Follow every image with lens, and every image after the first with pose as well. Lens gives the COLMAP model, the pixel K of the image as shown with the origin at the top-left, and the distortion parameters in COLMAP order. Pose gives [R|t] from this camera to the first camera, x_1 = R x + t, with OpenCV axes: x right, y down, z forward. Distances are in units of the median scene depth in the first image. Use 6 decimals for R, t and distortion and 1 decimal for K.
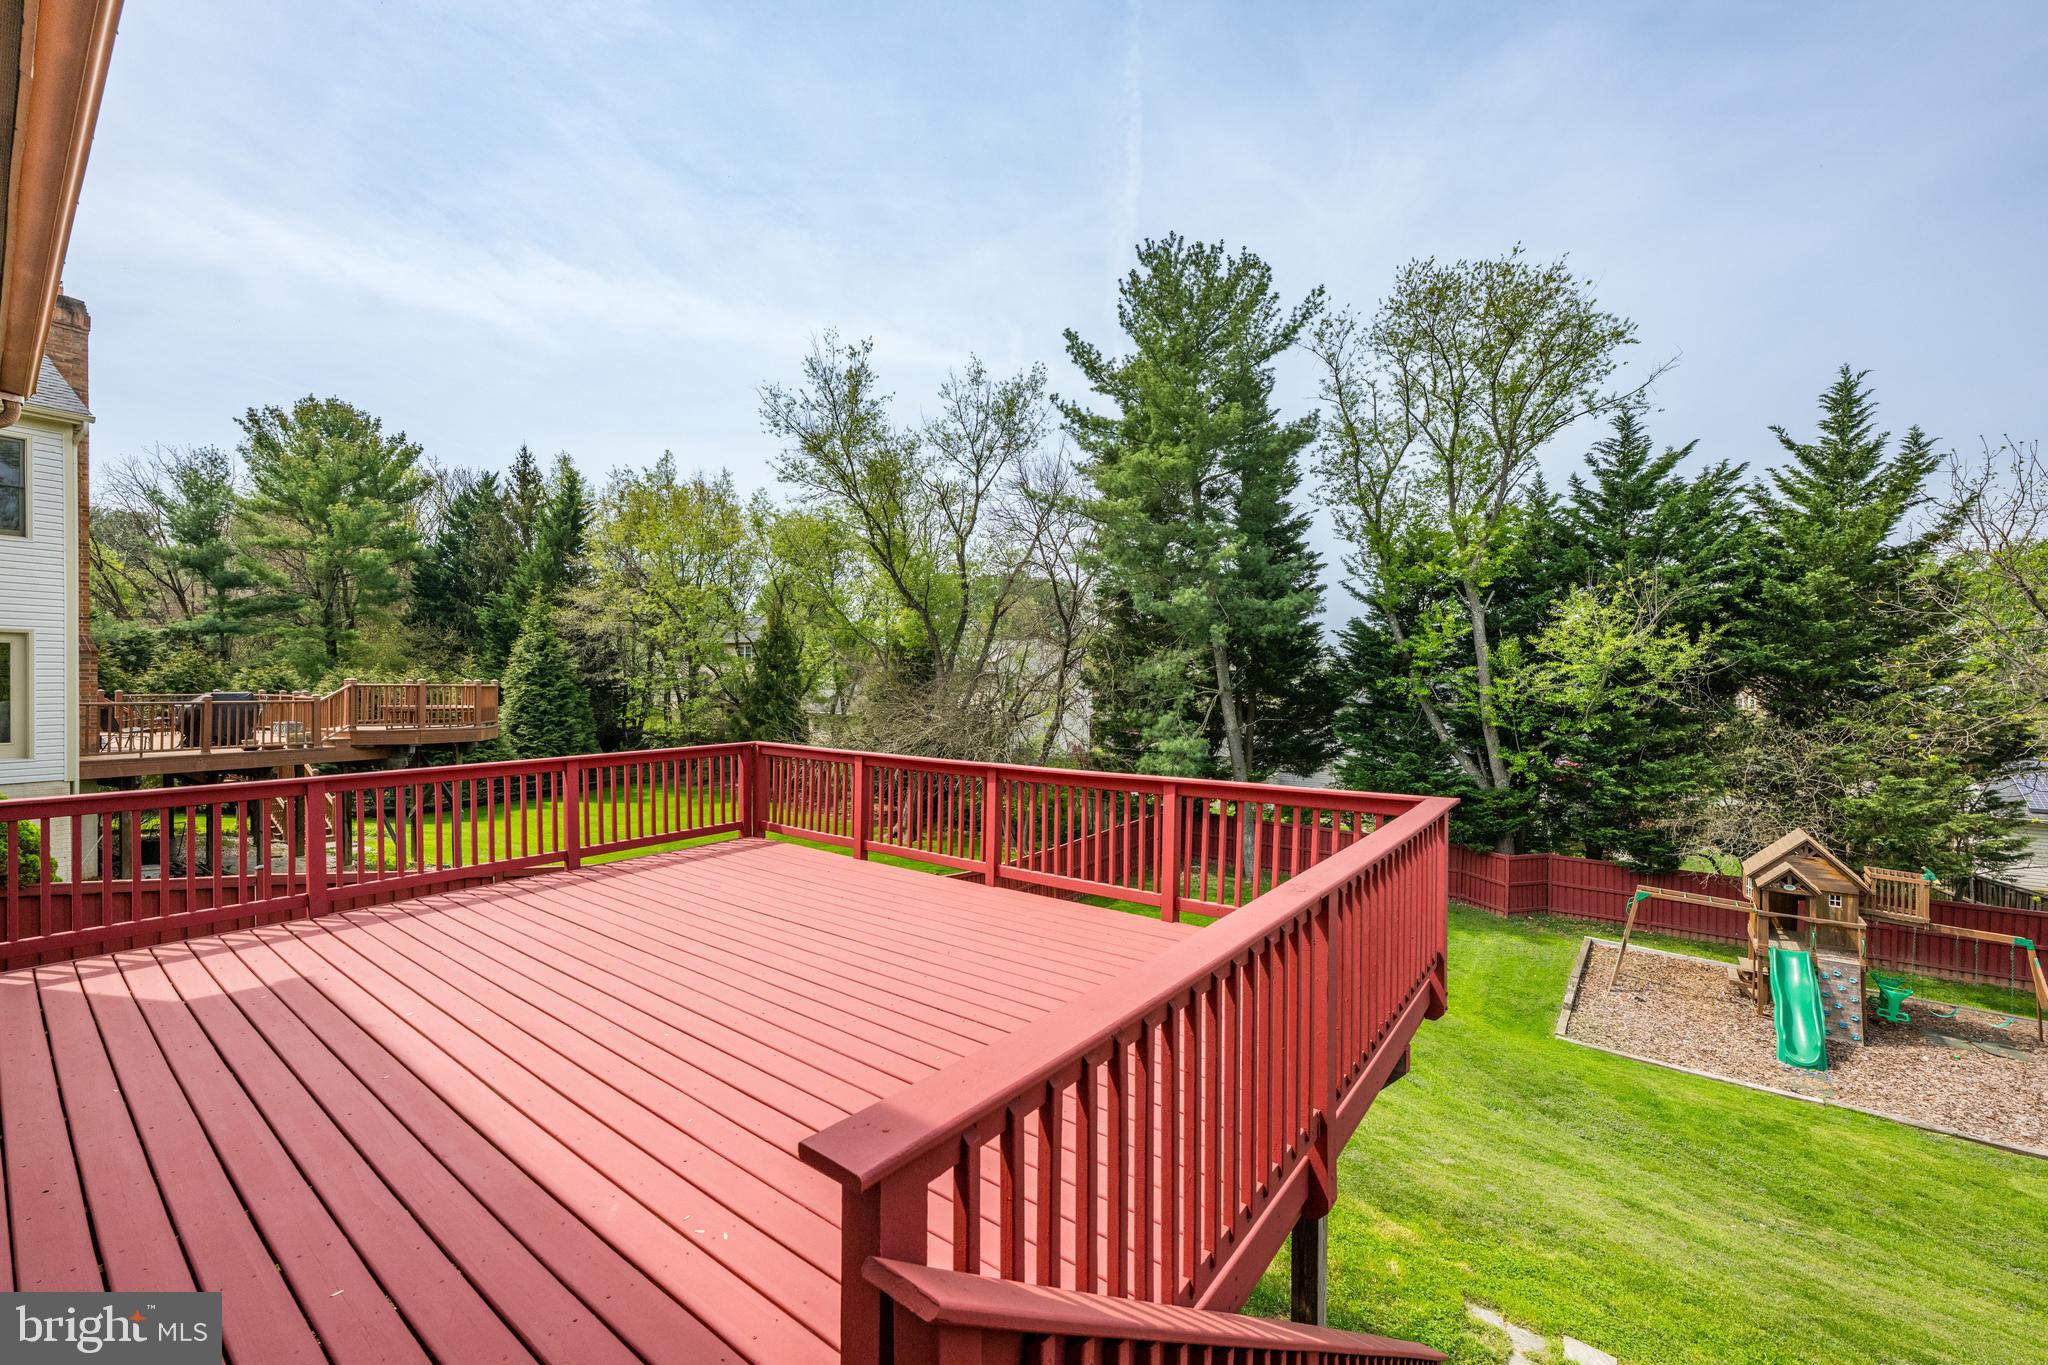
lens RADIAL K [[824.6, 0, 1027.5], [0, 824.6, 688.0], [0, 0, 1]] dist [-0.001472, -0.000877]
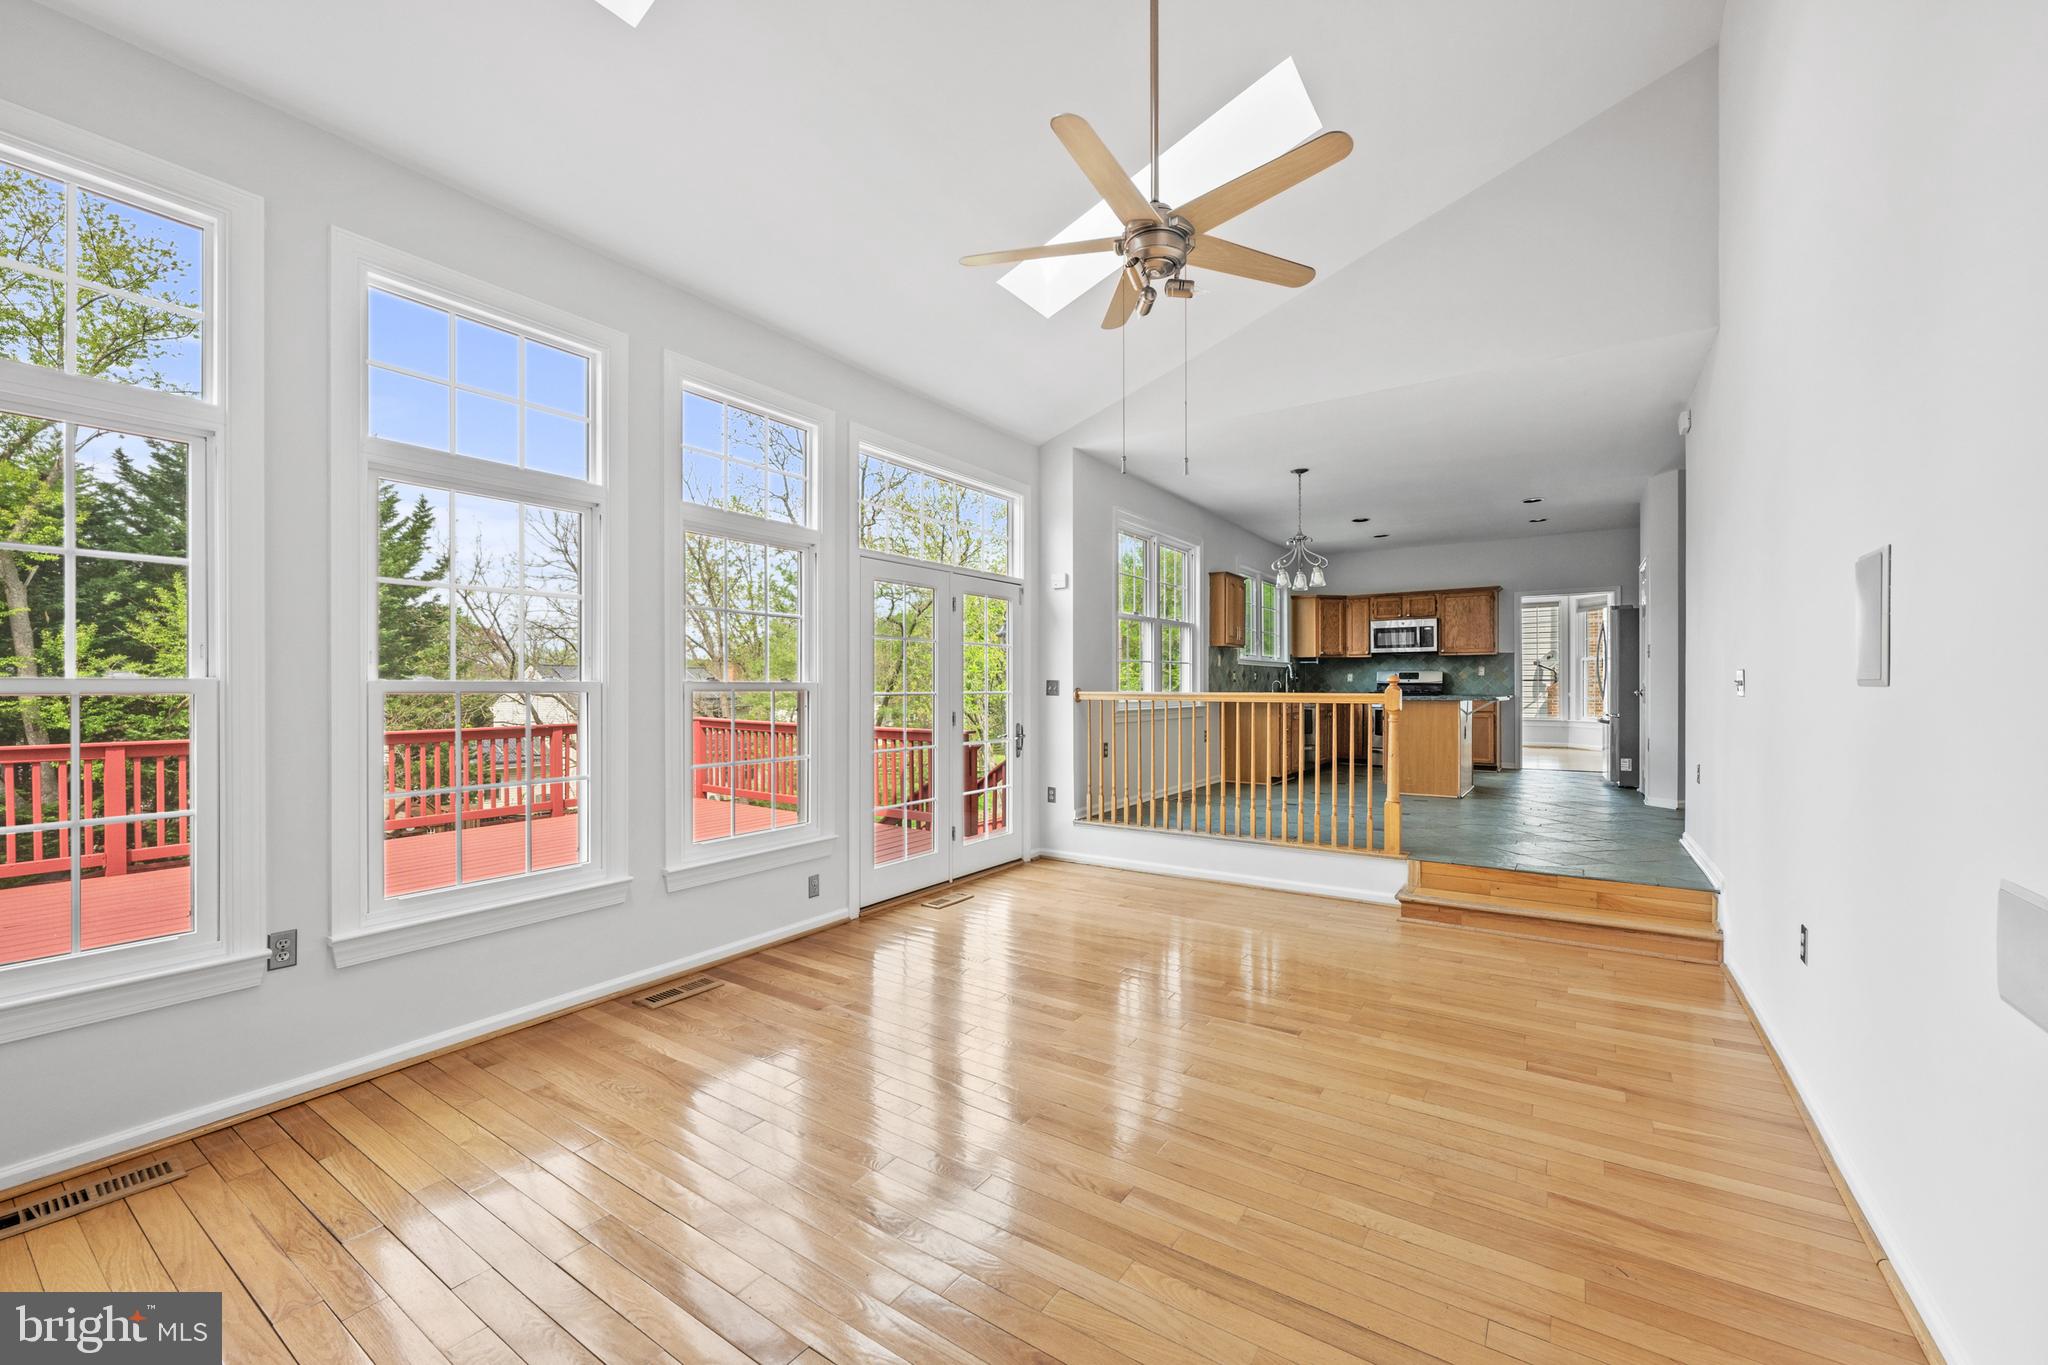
lens RADIAL K [[824.6, 0, 1016.0], [0, 824.6, 676.0], [0, 0, 1]] dist [-0.001472, -0.000877]
pose [[-0.062817, 0.008304, 0.997991, -0.280533], [0.013147, 0.999885, -0.007493, 0.010809], [-0.997938, 0.012650, -0.062919, 0.066160]]
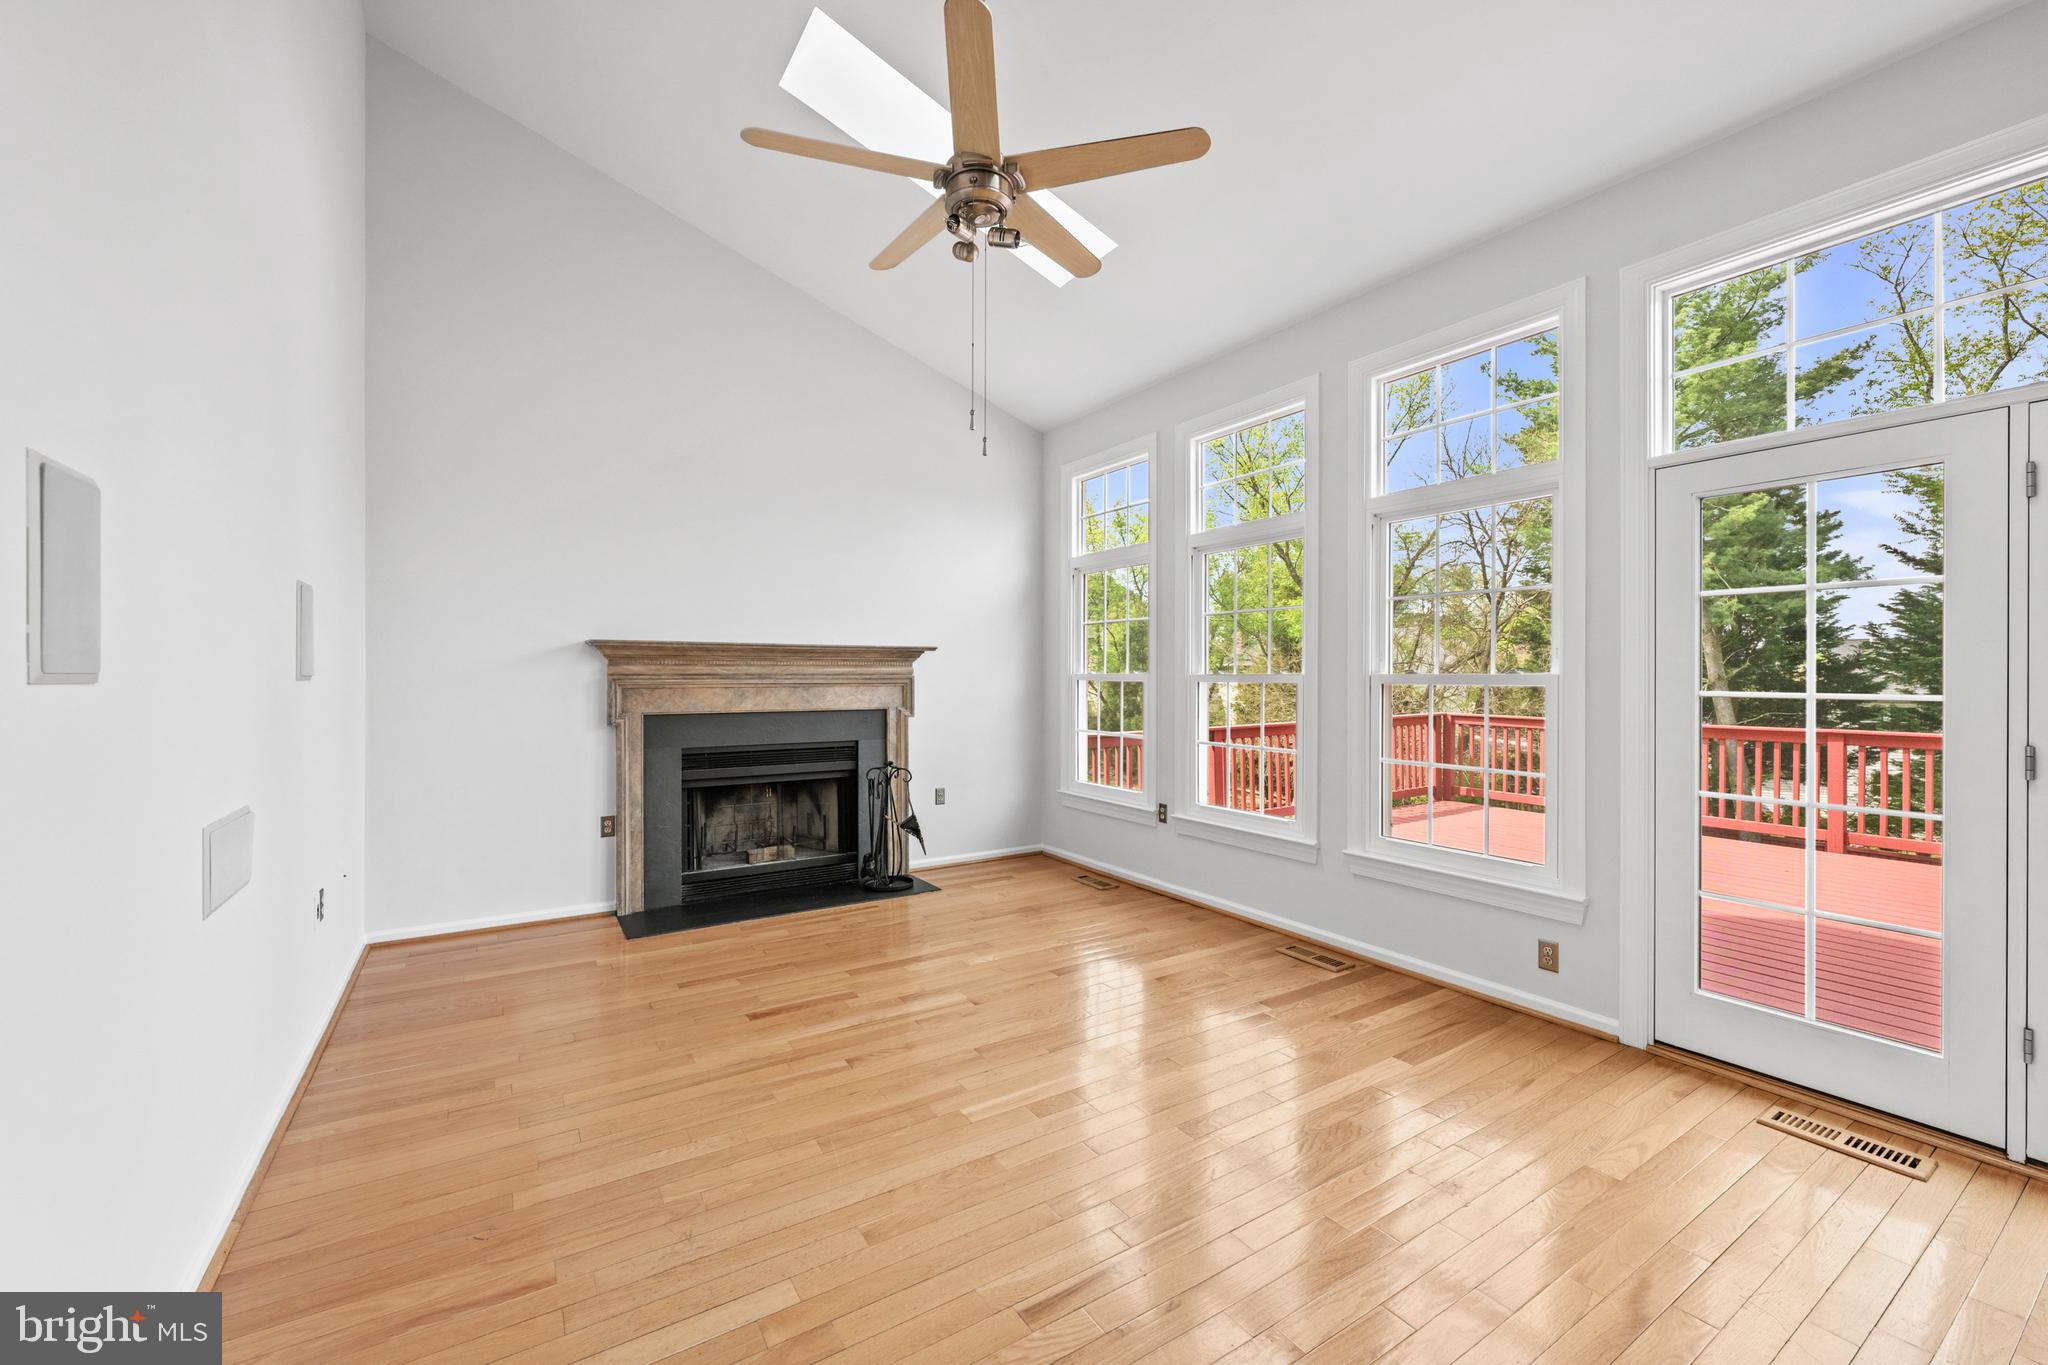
lens RADIAL K [[824.6, 0, 1028.9], [0, 824.6, 670.1], [0, 0, 1]] dist [-0.001472, -0.000877]
pose [[0.942742, -0.004184, -0.333495, -0.146375], [-0.002598, 0.999799, -0.019887, 0.012239], [0.333511, 0.019615, 0.942542, -0.039907]]
